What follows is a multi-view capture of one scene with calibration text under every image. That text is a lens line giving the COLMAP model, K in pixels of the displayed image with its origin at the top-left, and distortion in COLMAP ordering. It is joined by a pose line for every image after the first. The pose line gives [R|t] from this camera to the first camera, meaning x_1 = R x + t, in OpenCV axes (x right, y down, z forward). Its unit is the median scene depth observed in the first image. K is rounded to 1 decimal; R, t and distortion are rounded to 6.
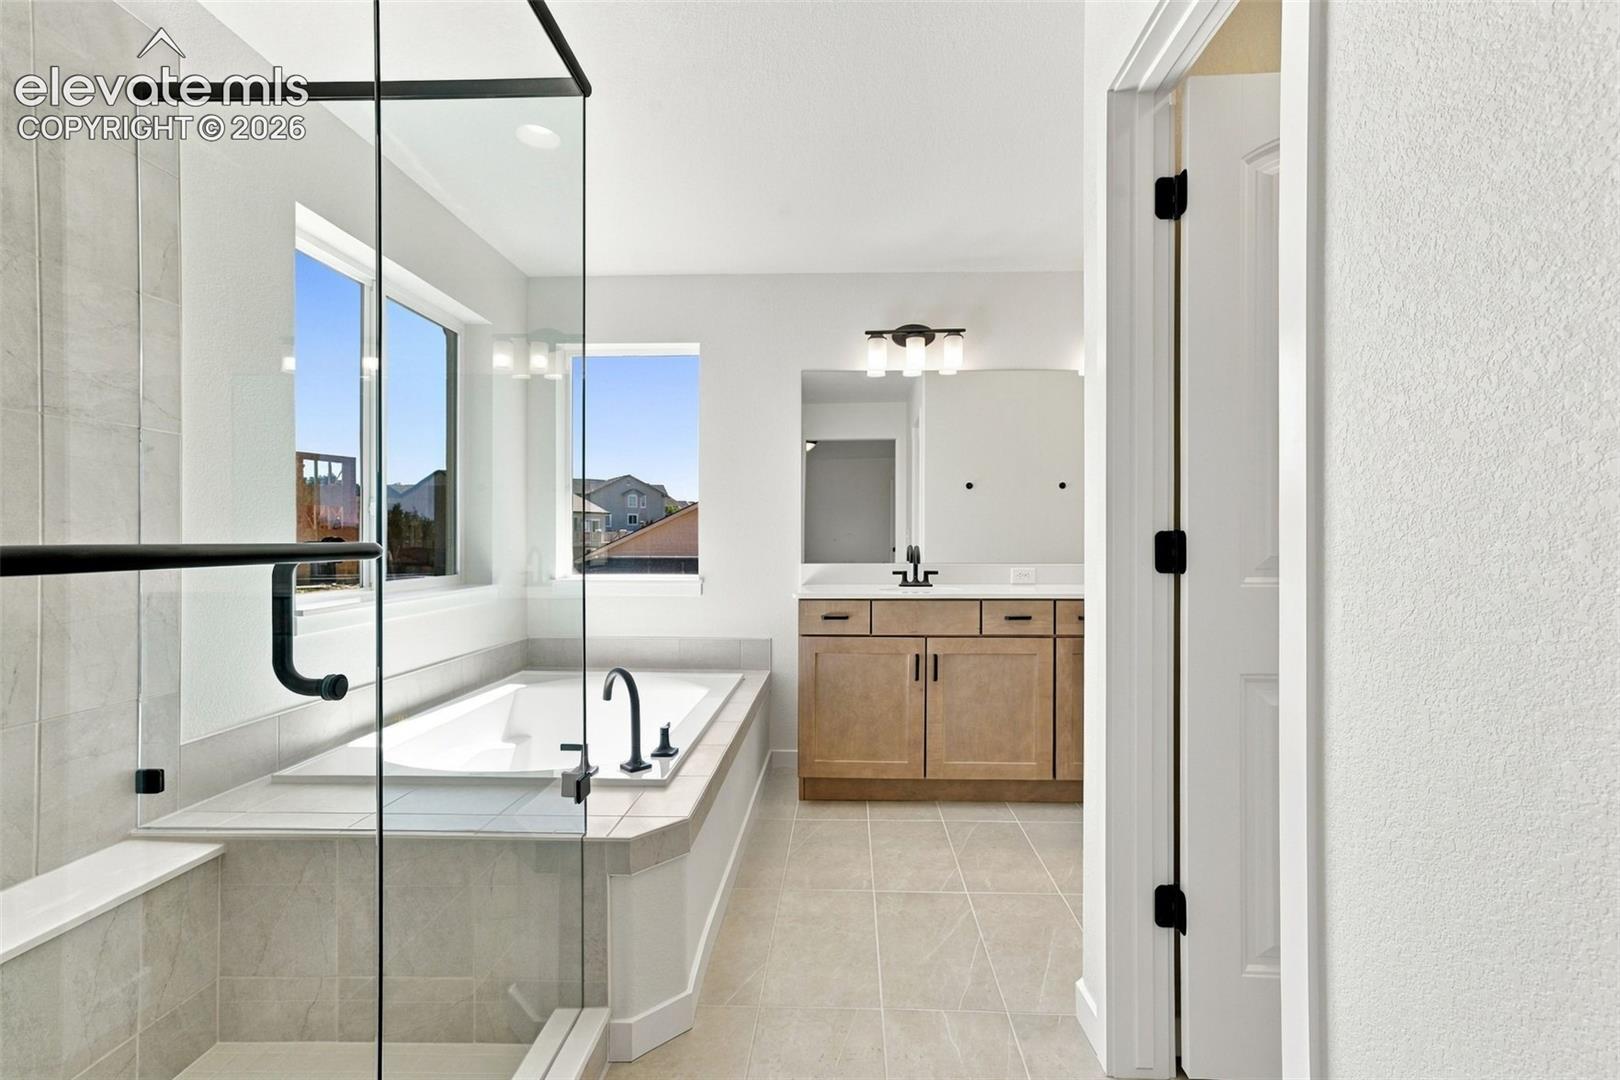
lens RADIAL K [[742.9, 0, 825.6], [0, 742.9, 537.5], [0, 0, 1]] dist [-0.007689, 0.016772]
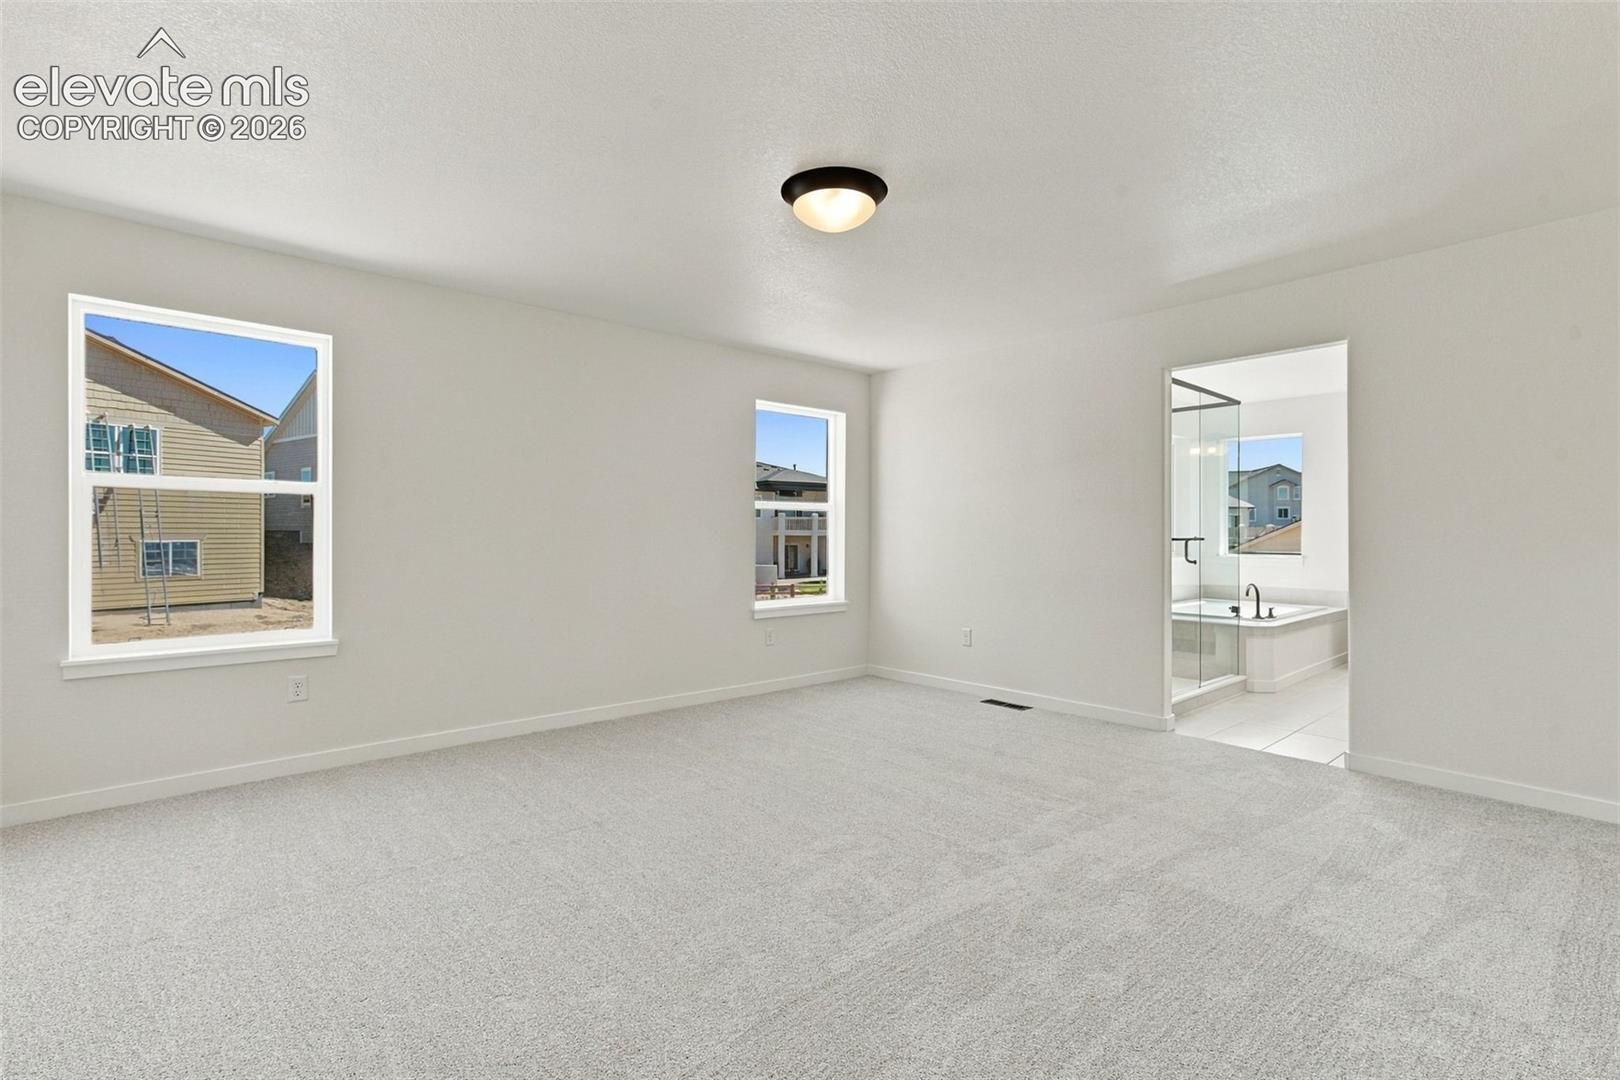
lens RADIAL K [[742.9, 0, 825.6], [0, 742.9, 537.5], [0, 0, 1]] dist [-0.007689, 0.016772]
pose [[0.691038, 0.004784, -0.722802, 0.240428], [0.000437, 0.999975, 0.007036, -0.005040], [0.722818, -0.005178, 0.691019, -0.793168]]
